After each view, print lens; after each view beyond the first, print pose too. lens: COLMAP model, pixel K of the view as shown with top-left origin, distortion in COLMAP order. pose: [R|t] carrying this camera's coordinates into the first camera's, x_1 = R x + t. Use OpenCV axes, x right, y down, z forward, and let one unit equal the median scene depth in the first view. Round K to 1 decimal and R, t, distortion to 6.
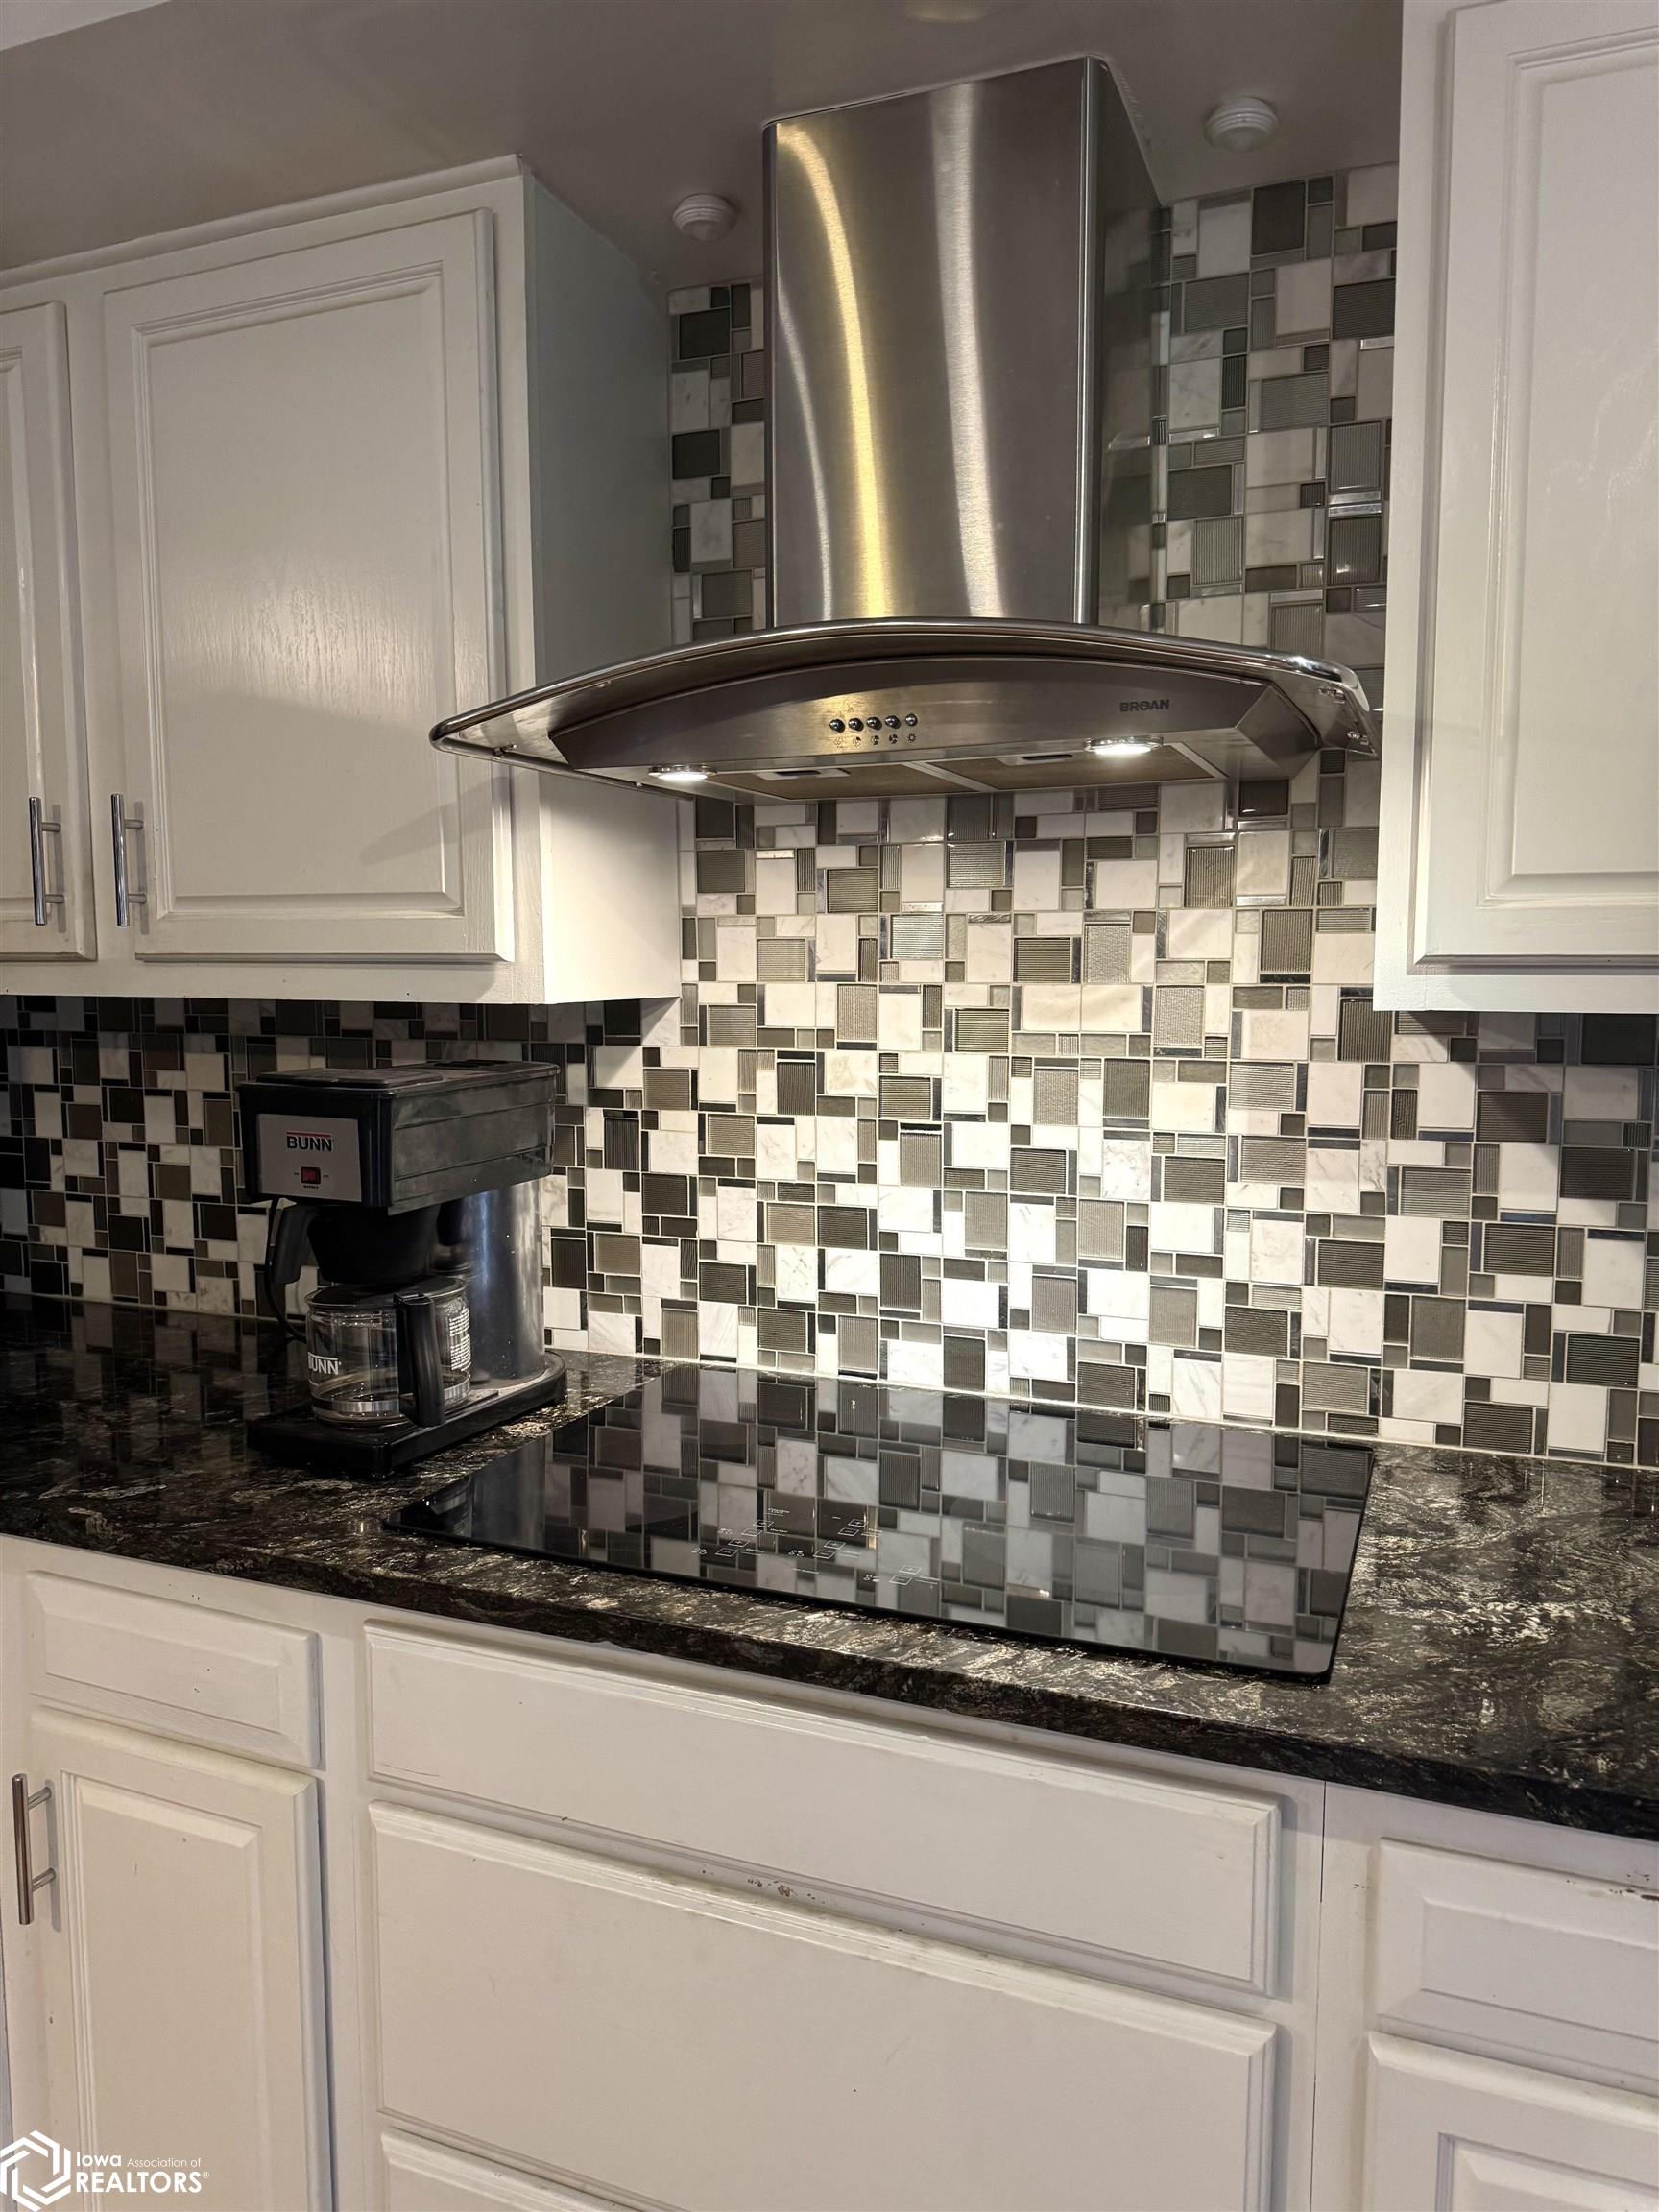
lens RADIAL K [[1595.5, 0, 829.4], [0, 1595.5, 1106.8], [0, 0, 1]] dist [0.069074, -0.000772]
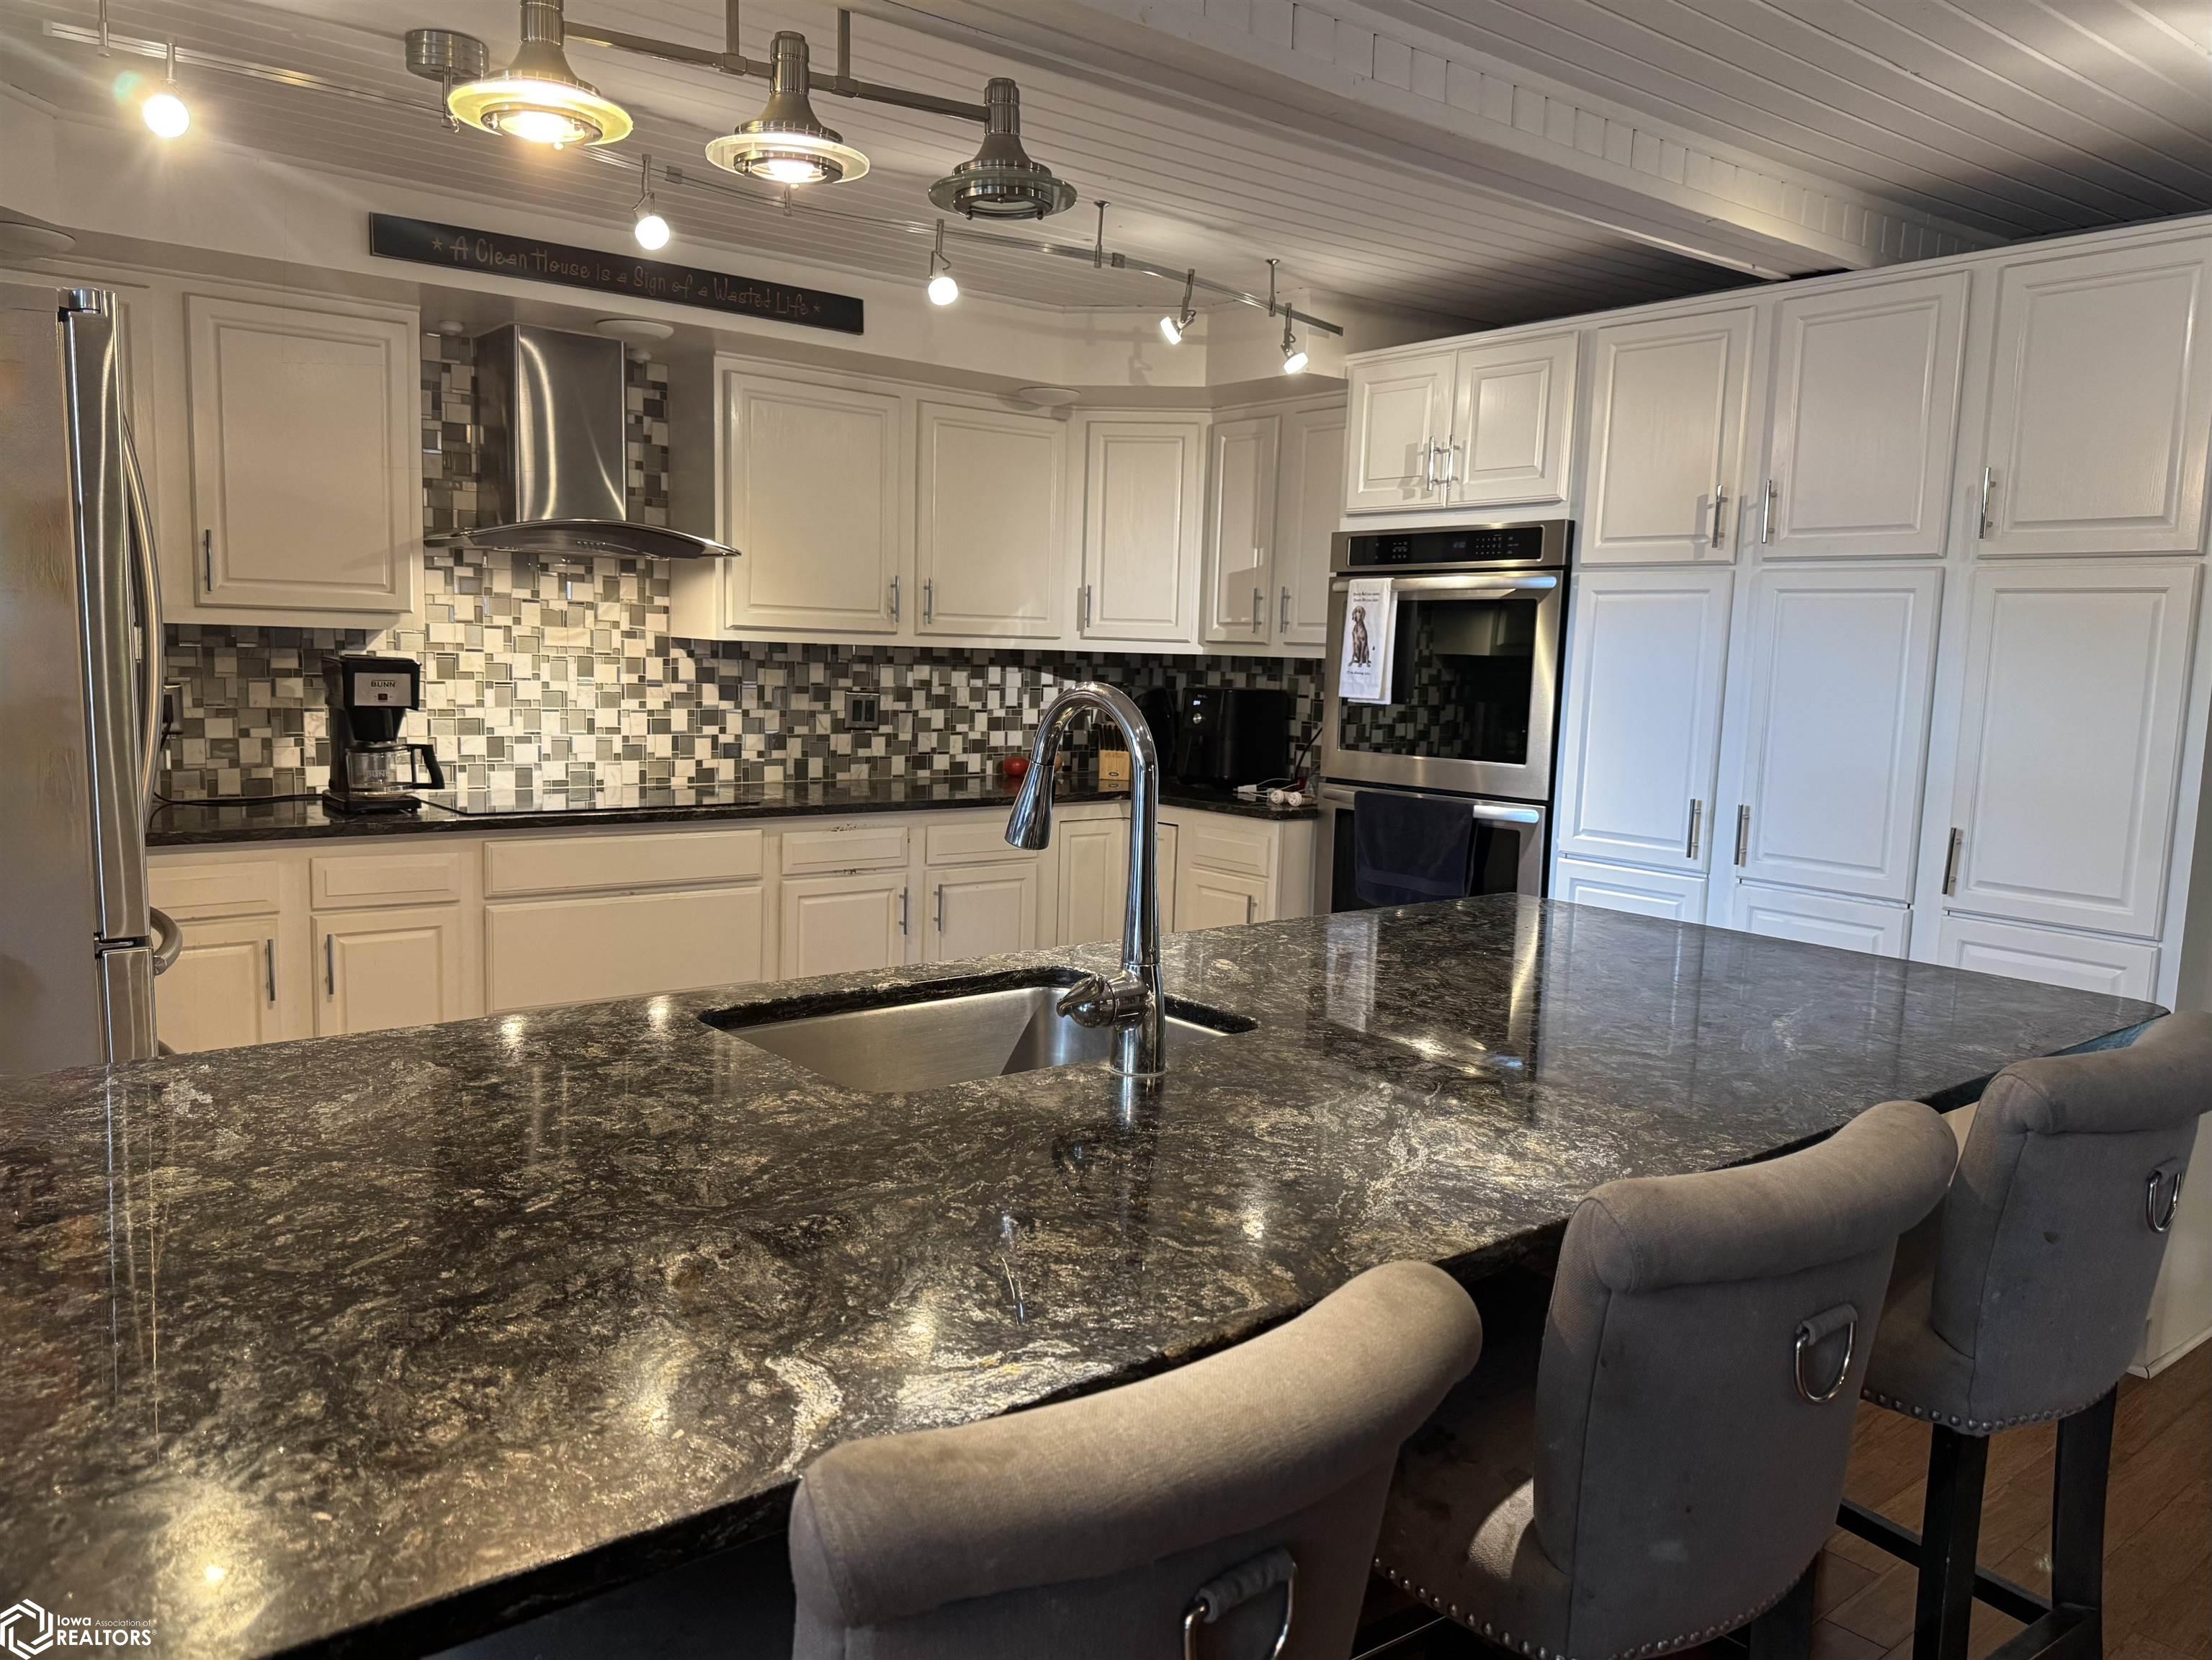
lens RADIAL K [[1595.7, 0, 1104.8], [0, 1595.7, 827.2], [0, 0, 1]] dist [0.069074, -0.000772]
pose [[0.475833, -0.083736, 0.875540, -1.828475], [0.046853, 0.996458, 0.069837, 0.111026], [-0.878287, 0.007791, 0.478071, -1.090581]]
